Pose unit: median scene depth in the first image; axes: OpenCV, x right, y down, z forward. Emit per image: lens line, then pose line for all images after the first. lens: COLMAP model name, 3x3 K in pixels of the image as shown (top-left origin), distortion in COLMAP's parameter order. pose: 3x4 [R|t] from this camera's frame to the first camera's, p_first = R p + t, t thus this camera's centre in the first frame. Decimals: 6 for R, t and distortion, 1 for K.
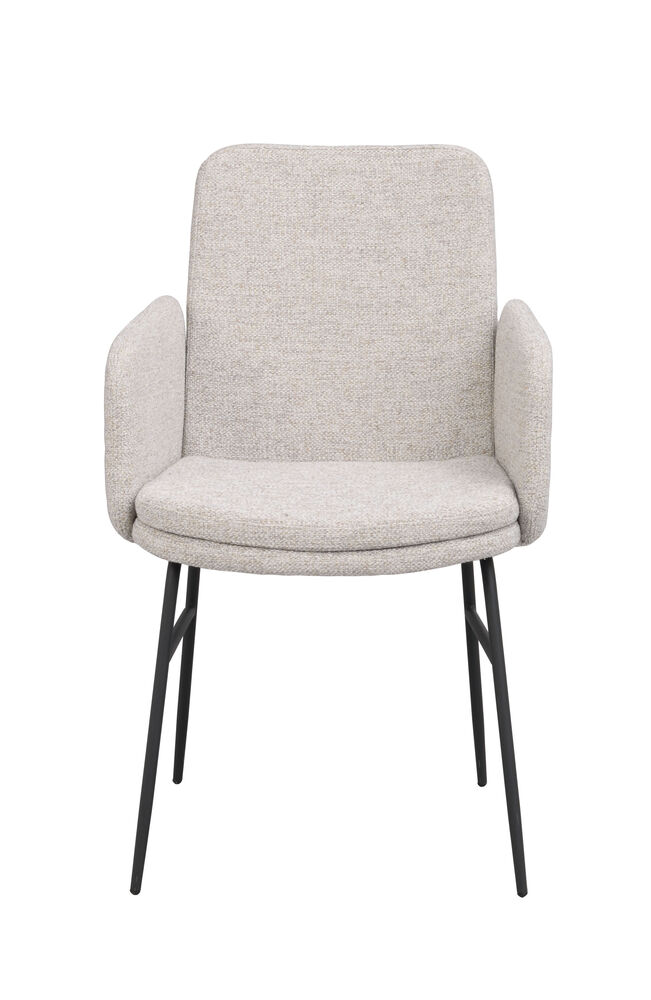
lens RADIAL K [[2244.8, 0, 325.5], [0, 2244.8, 499.7], [0, 0, 1]] dist [0.041800, 0.000000]
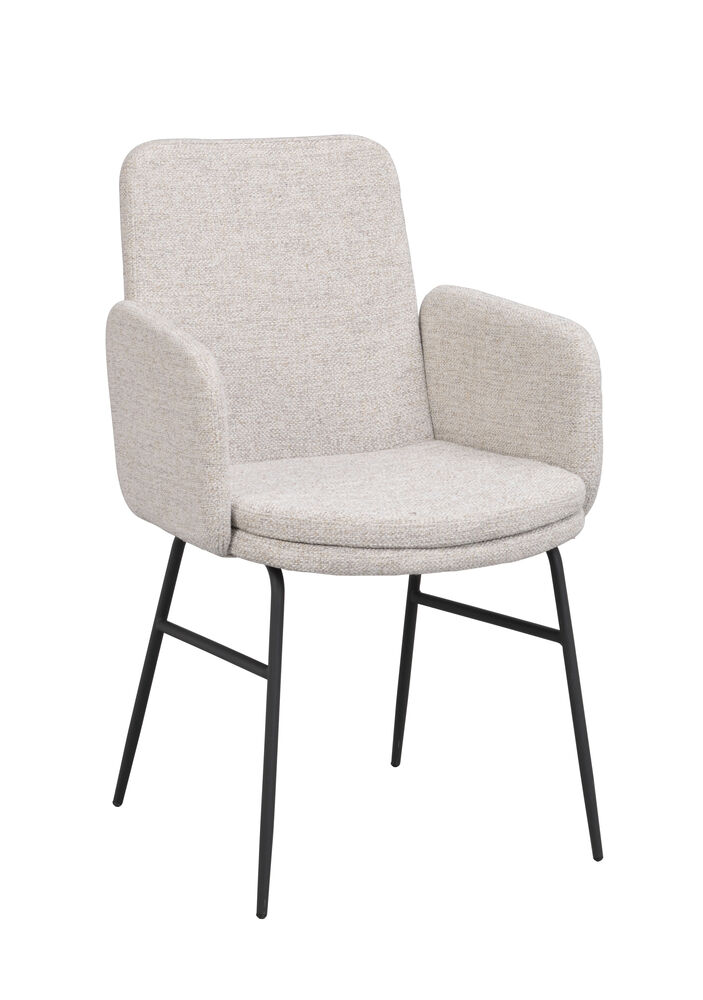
lens RADIAL K [[2231.4, 0, 351.5], [0, 2231.4, 500.1], [0, 0, 1]] dist [0.063727, 0.000000]
pose [[0.920835, -0.088637, 0.379744, -0.343416], [0.084315, 0.996045, 0.028035, -0.023836], [-0.380727, 0.006202, 0.924667, 0.079122]]
